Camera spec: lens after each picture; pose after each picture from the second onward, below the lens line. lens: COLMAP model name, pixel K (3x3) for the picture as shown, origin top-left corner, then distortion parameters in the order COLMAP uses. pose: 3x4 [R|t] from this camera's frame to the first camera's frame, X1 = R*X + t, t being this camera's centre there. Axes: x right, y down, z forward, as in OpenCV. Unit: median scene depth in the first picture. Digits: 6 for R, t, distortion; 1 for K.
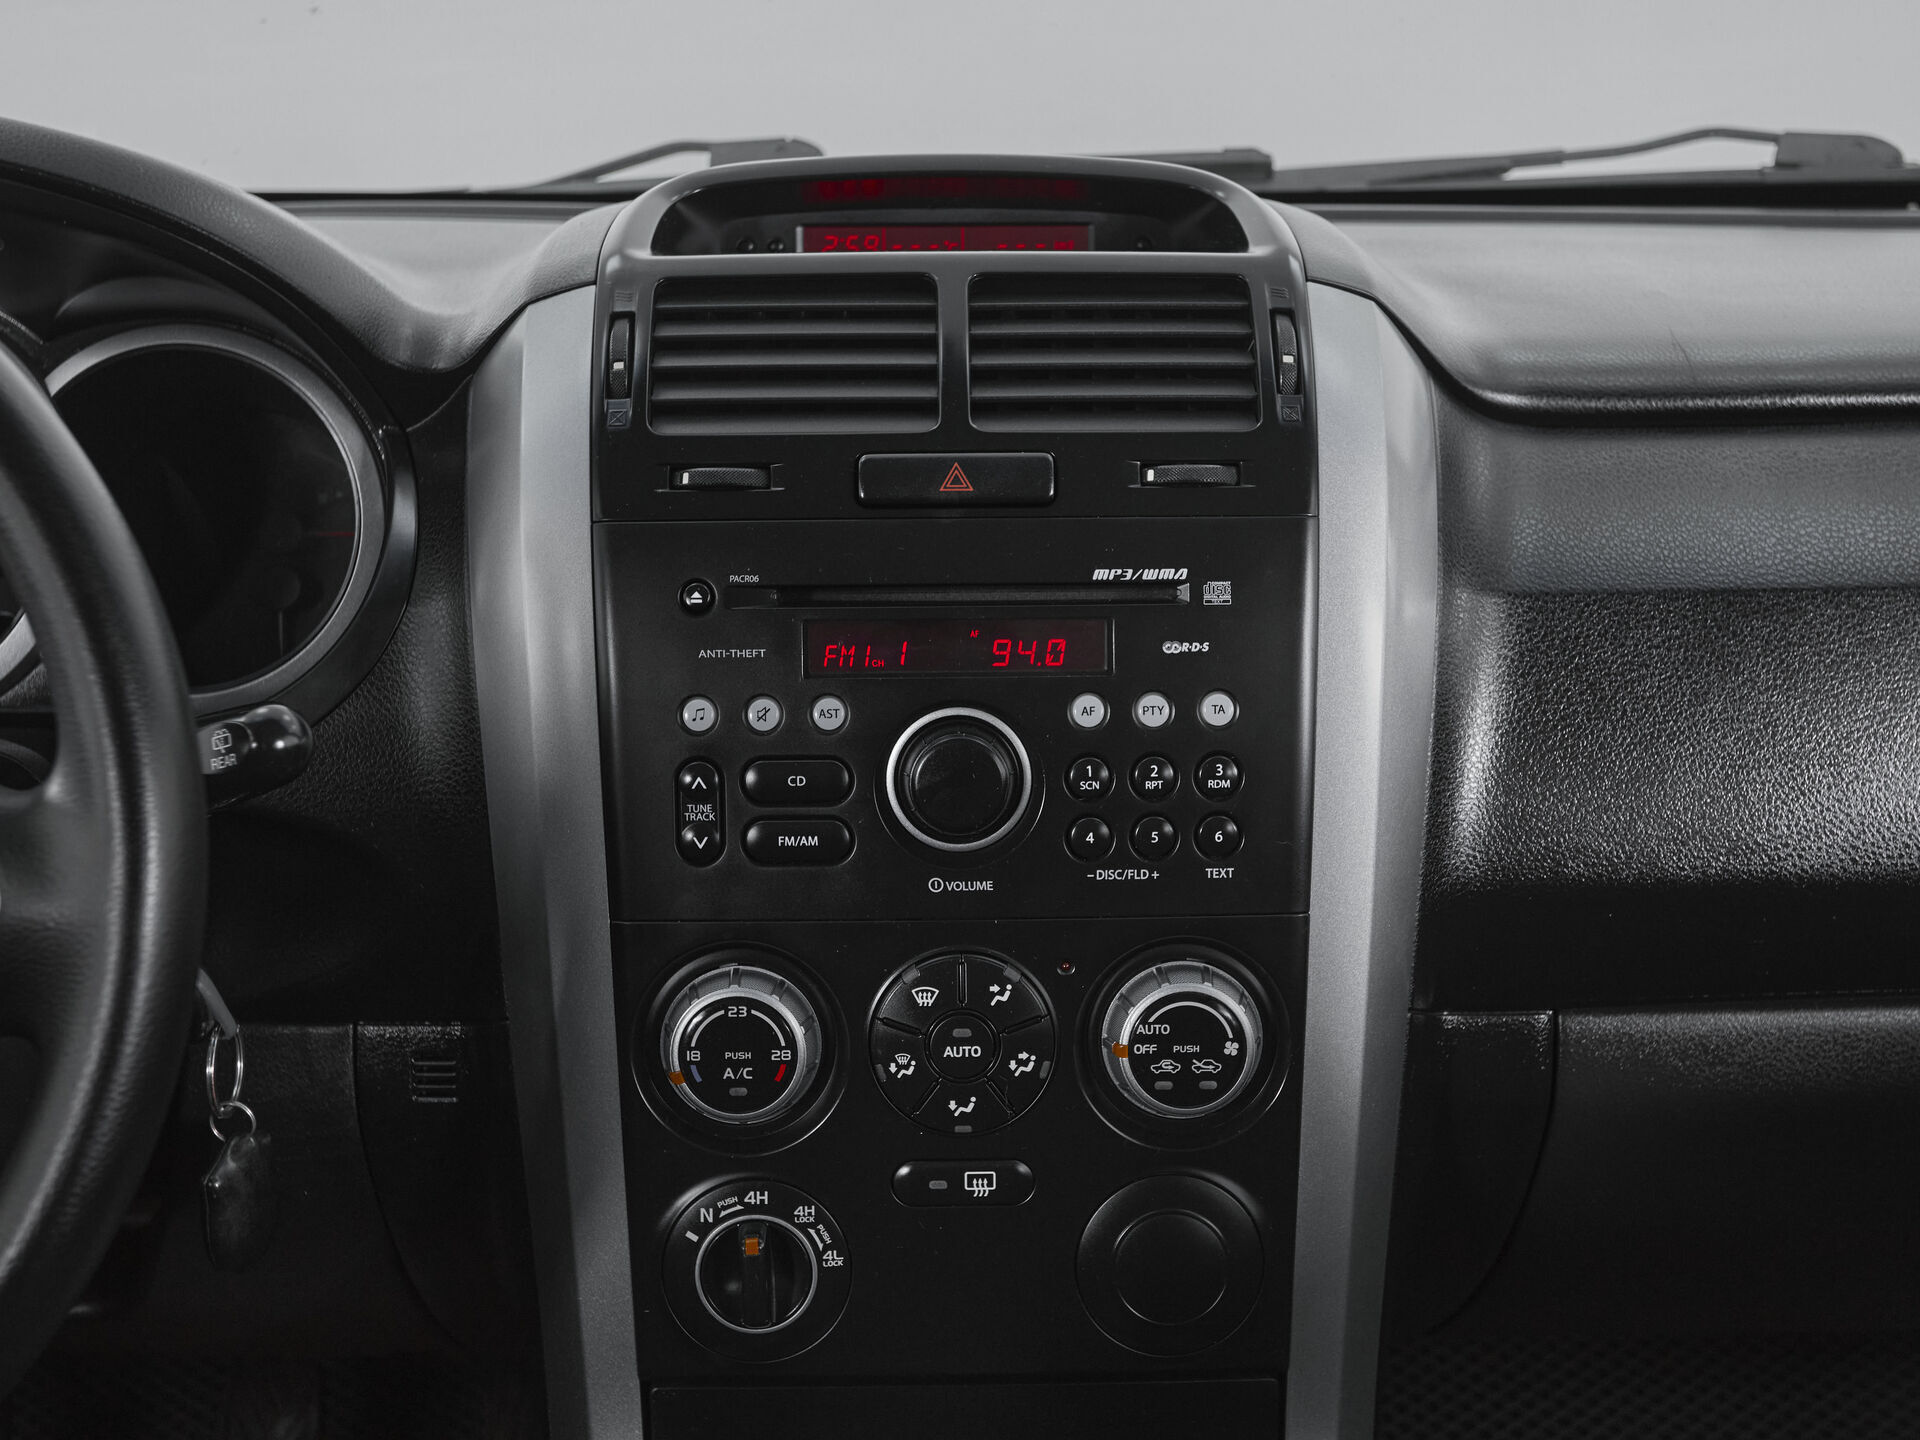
lens RADIAL K [[2300.5, 0, 960.0], [0, 2300.5, 720.0], [0, 0, 1]] dist [0.030270, 0.013684]
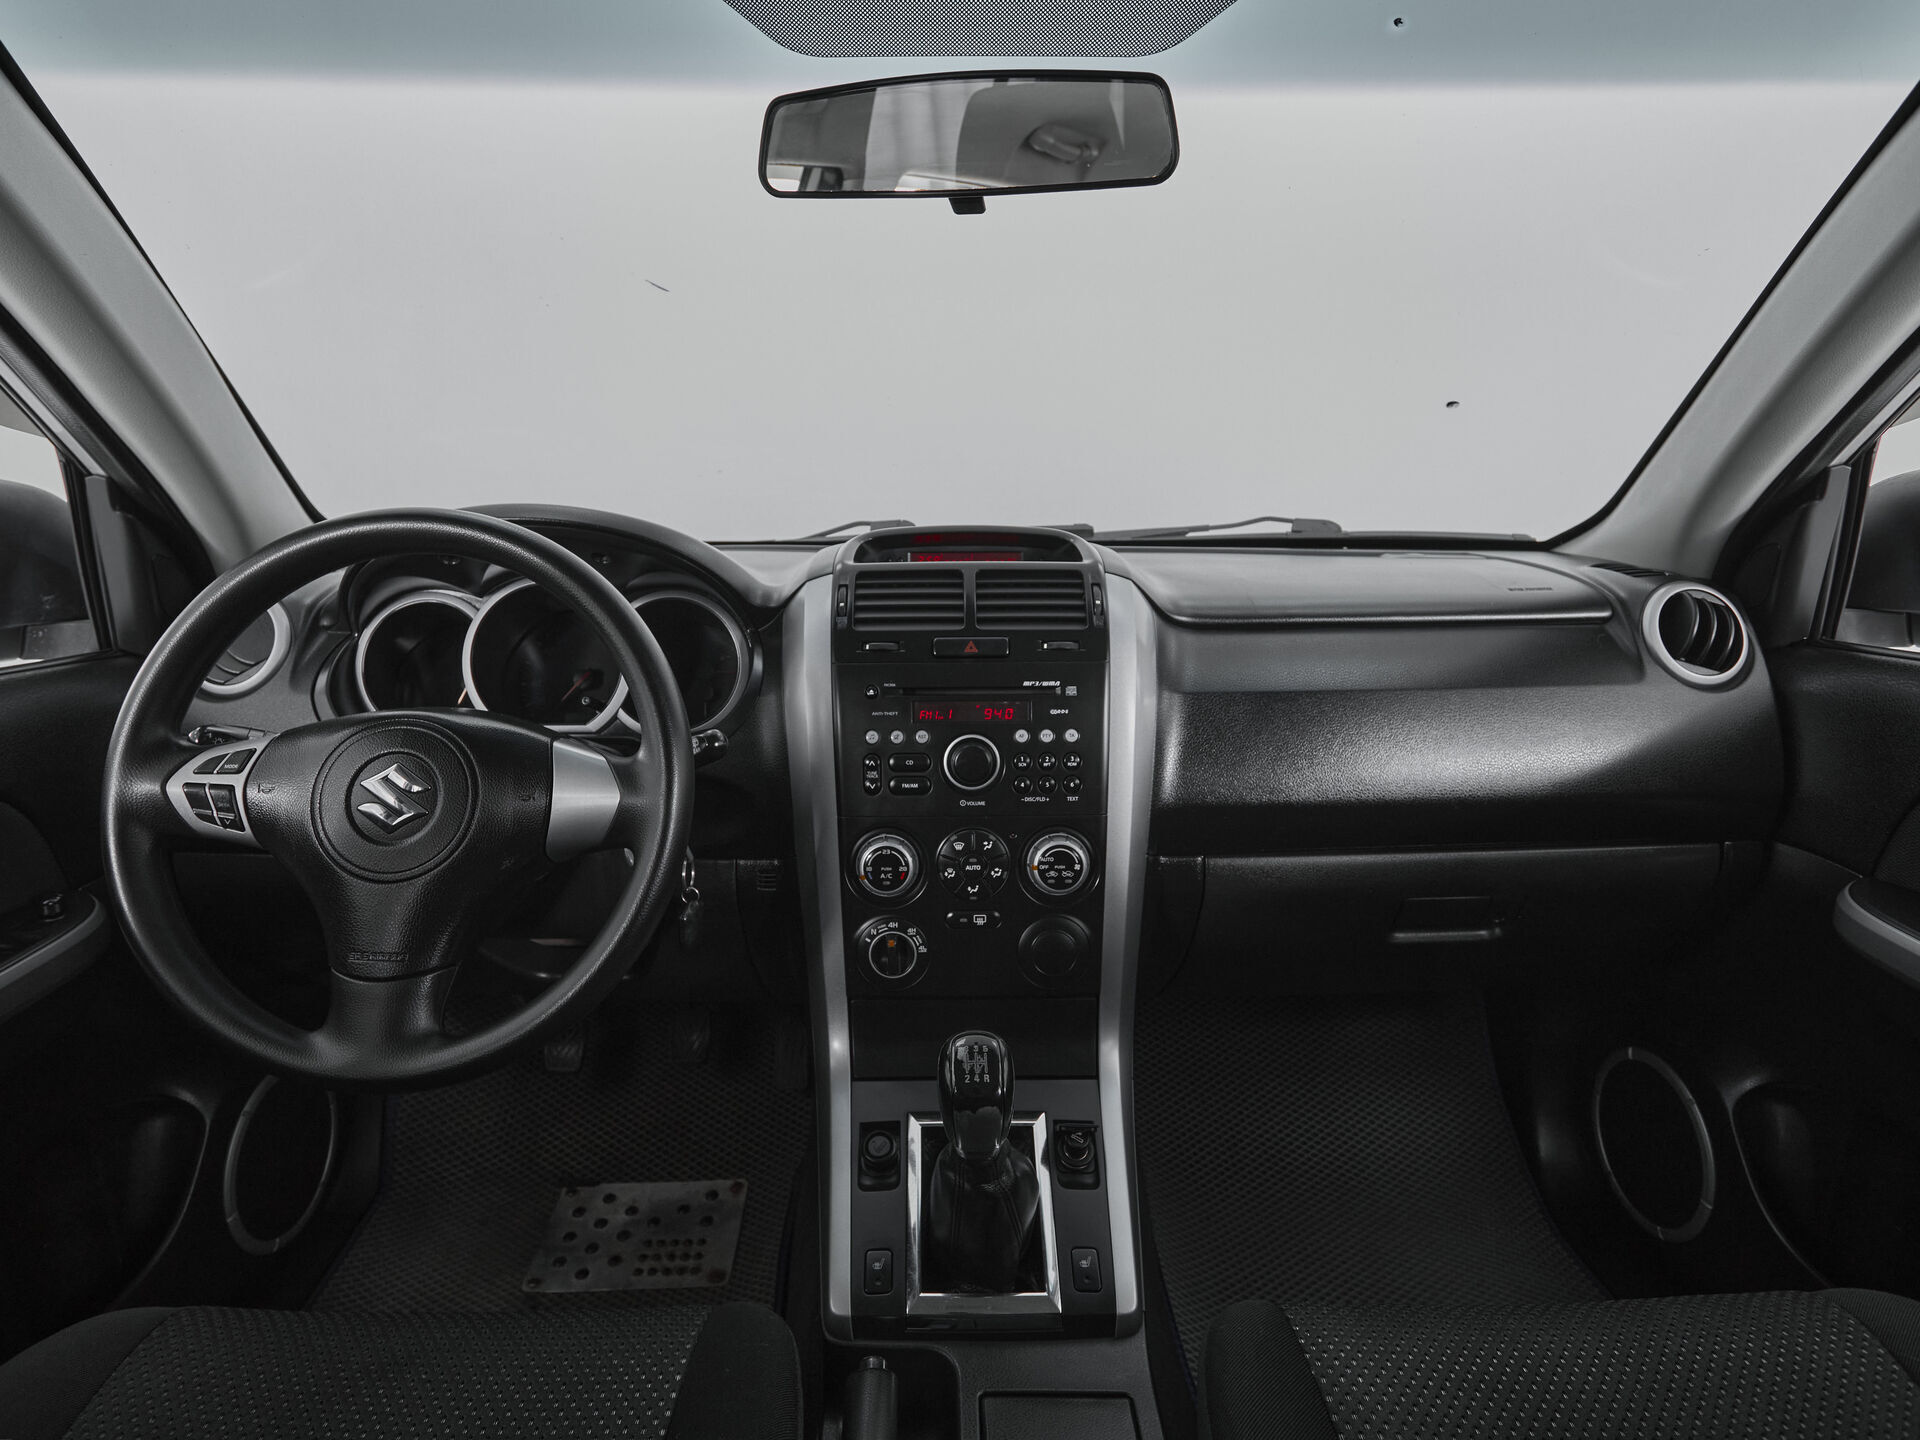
lens RADIAL K [[992.6, 0, 960.0], [0, 992.6, 720.0], [0, 0, 1]] dist [-0.009246, -0.000678]
pose [[0.999981, 0.001569, -0.006040, -0.007164], [-0.001871, 0.998732, -0.050310, 0.034195], [0.005953, 0.050320, 0.998715, -0.119933]]
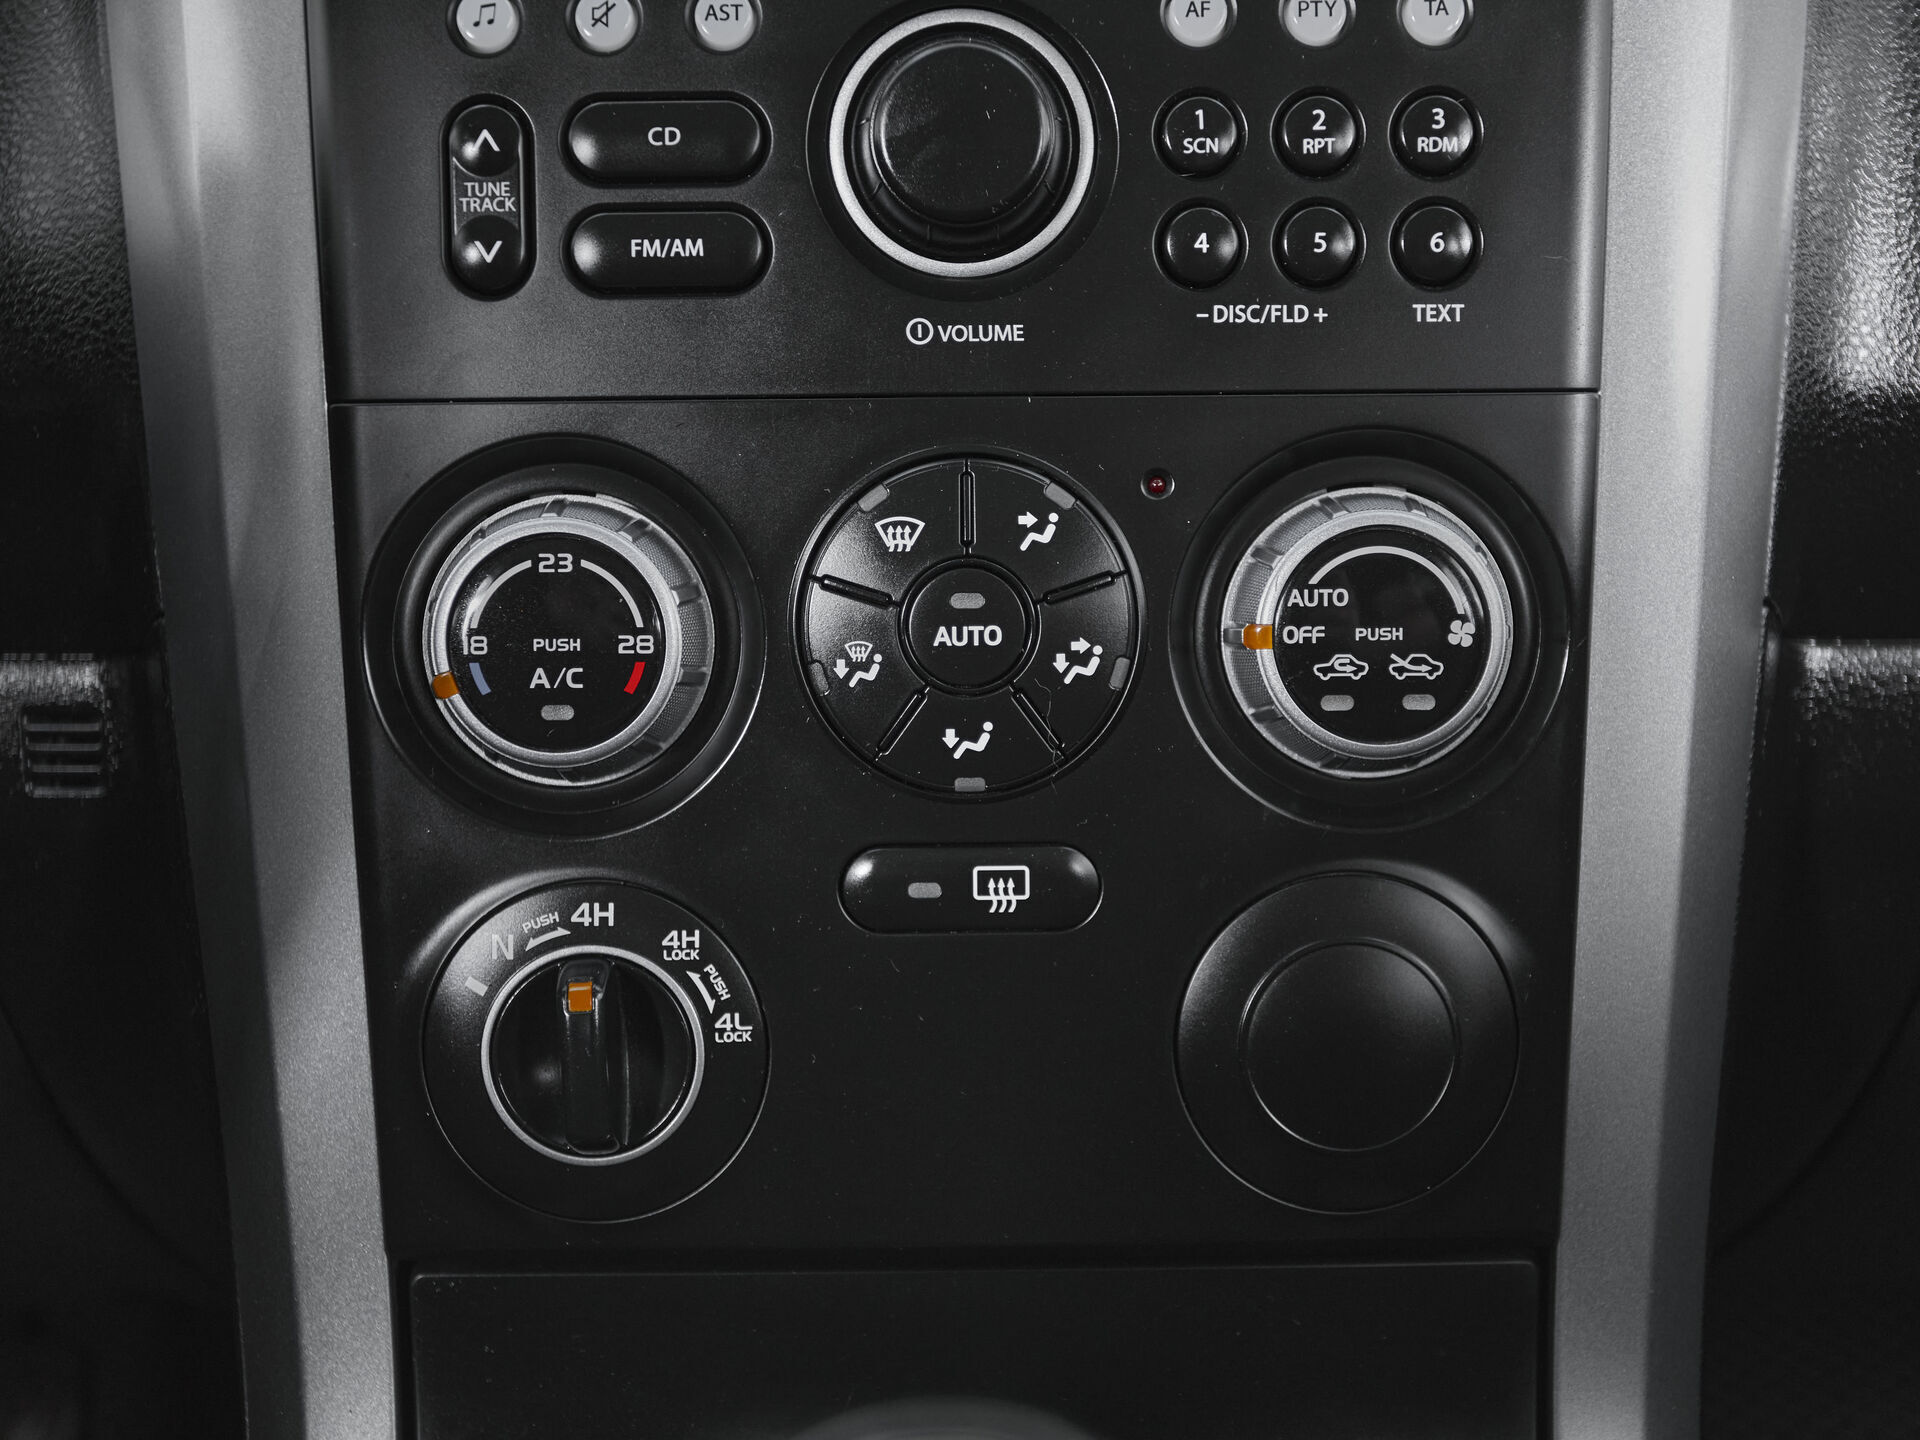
lens RADIAL K [[2300.5, 0, 960.0], [0, 2300.5, 720.0], [0, 0, 1]] dist [0.030270, 0.013684]
pose [[0.999957, -0.001245, -0.009157, 0.004046], [0.000845, 0.999051, -0.043551, 0.185742], [0.009203, 0.043541, 0.999009, 0.452751]]
